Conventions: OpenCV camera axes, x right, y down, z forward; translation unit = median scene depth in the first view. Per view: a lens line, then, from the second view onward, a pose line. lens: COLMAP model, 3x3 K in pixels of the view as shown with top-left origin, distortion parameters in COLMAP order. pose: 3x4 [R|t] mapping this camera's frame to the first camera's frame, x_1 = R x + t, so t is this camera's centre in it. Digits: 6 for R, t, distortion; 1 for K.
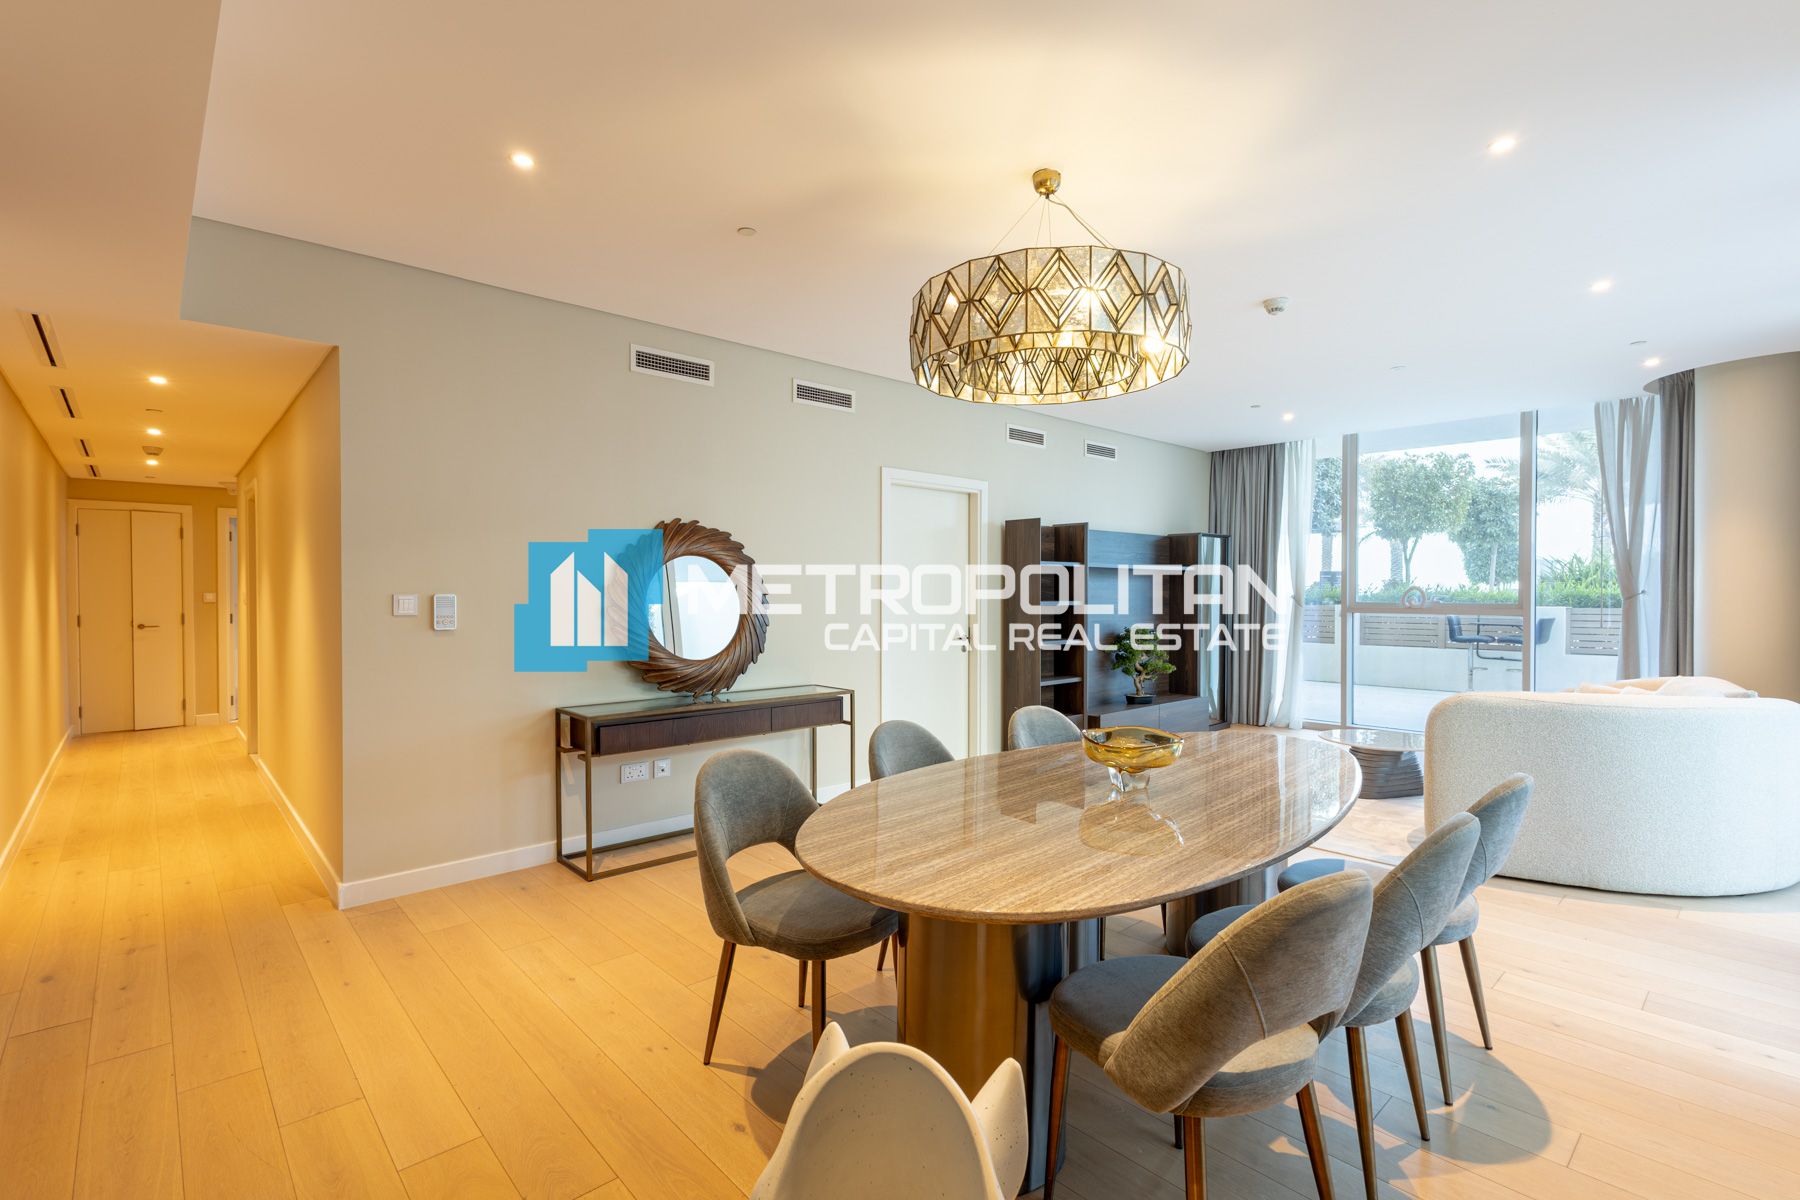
lens RADIAL K [[819.1, 0, 895.4], [0, 819.1, 596.1], [0, 0, 1]] dist [-0.000216, -0.000318]
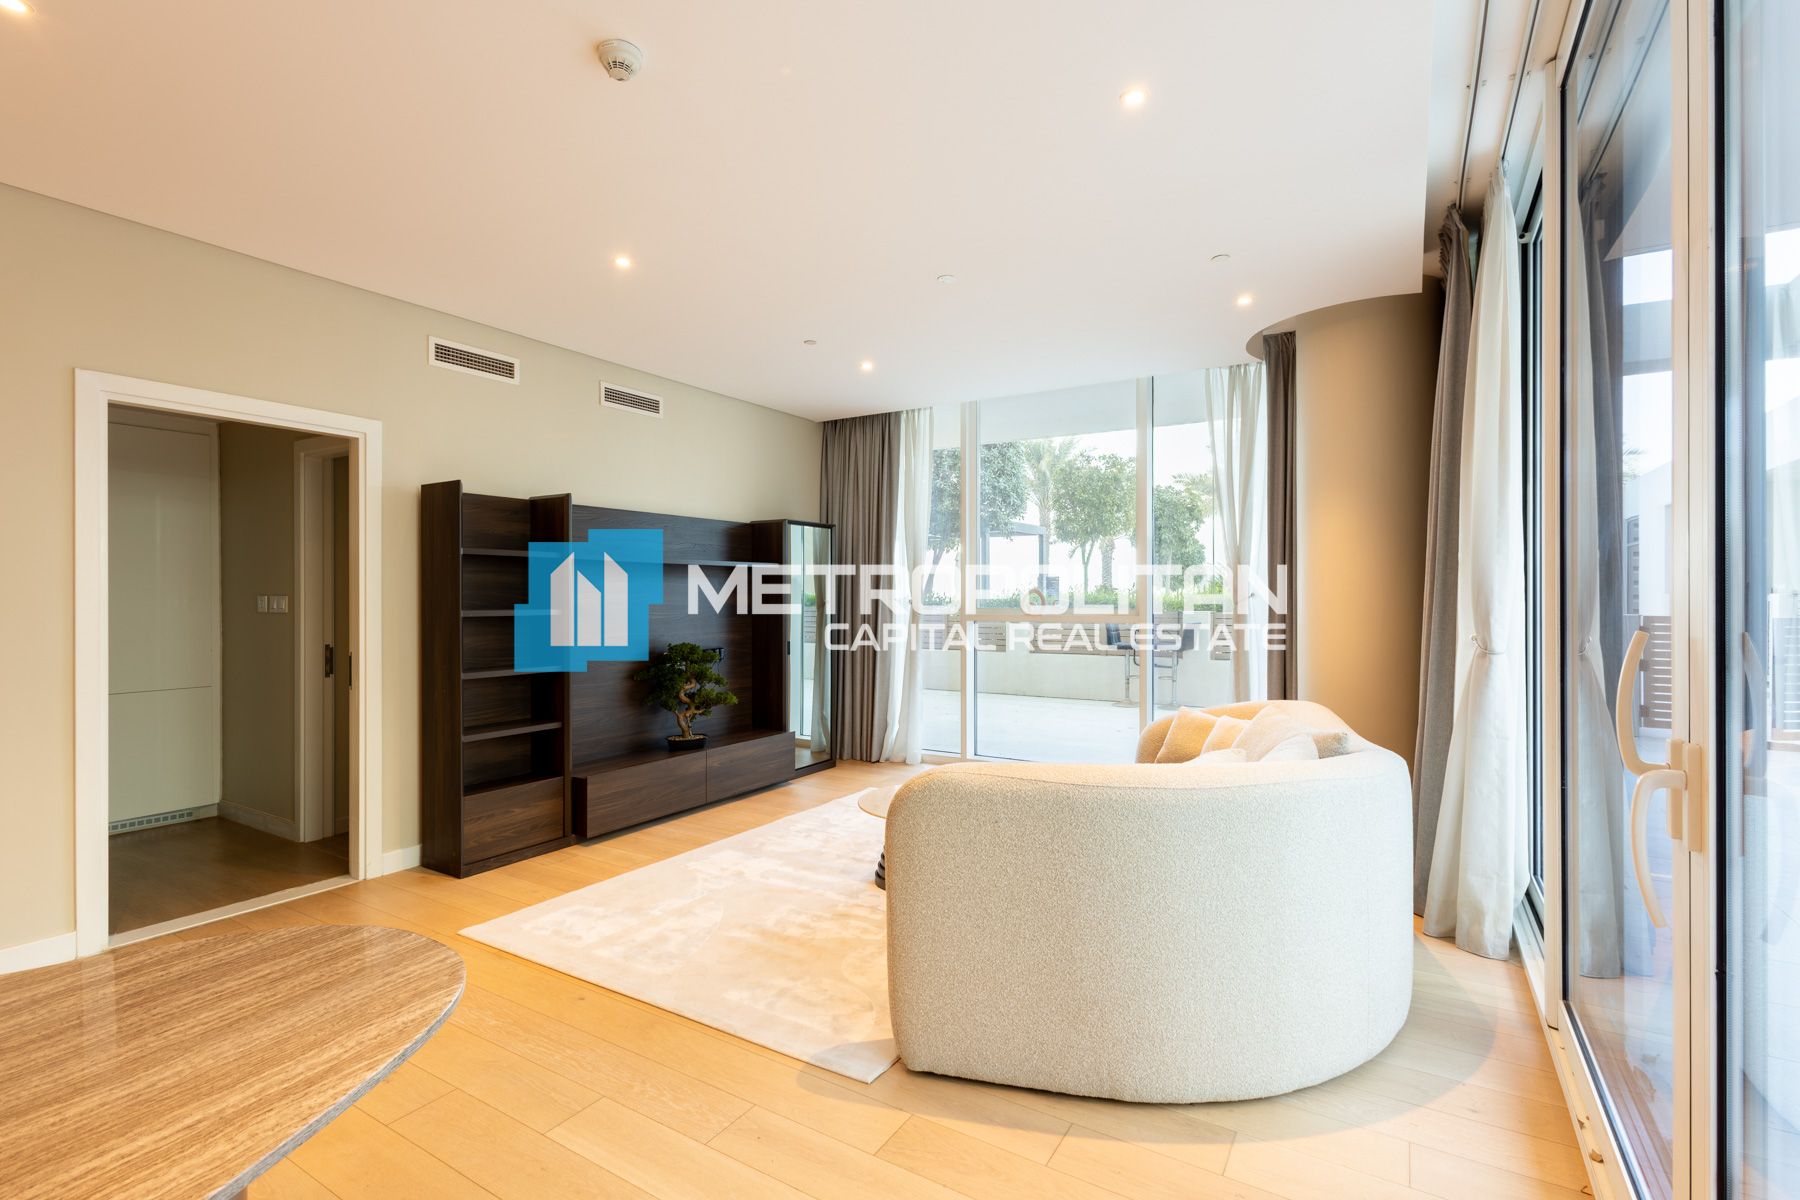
lens RADIAL K [[825.1, 0, 900.4], [0, 825.1, 596.0], [0, 0, 1]] dist [0.001128, -0.000018]
pose [[0.958752, -0.001077, 0.284243, 0.262728], [0.003053, 0.999974, -0.006511, 0.000294], [-0.284229, 0.007110, 0.958730, 0.233001]]
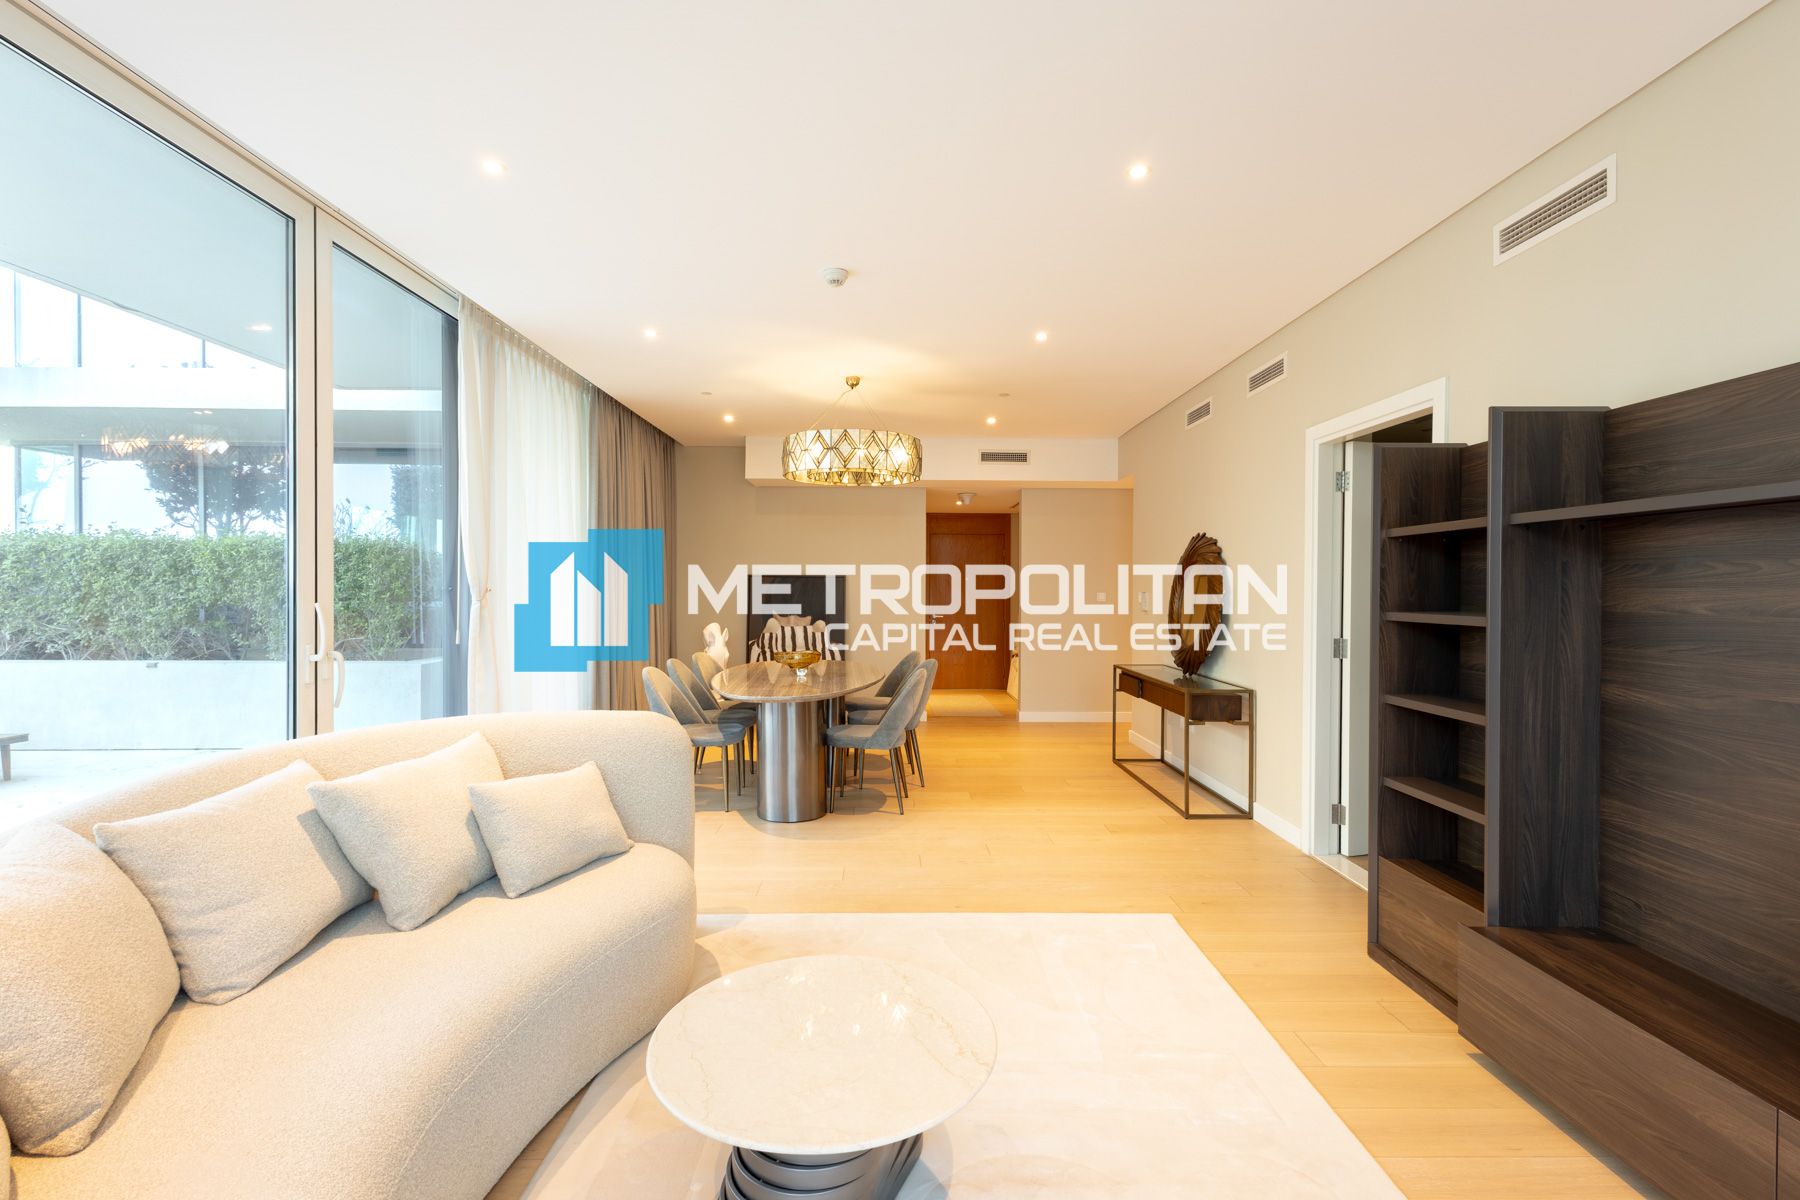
lens RADIAL K [[825.1, 0, 900.4], [0, 825.1, 596.0], [0, 0, 1]] dist [0.001128, -0.000018]
pose [[-0.663850, 0.004747, -0.747851, 0.601239], [-0.011042, 0.999809, 0.016148, -0.006306], [0.747785, 0.018978, -0.663670, 0.909413]]
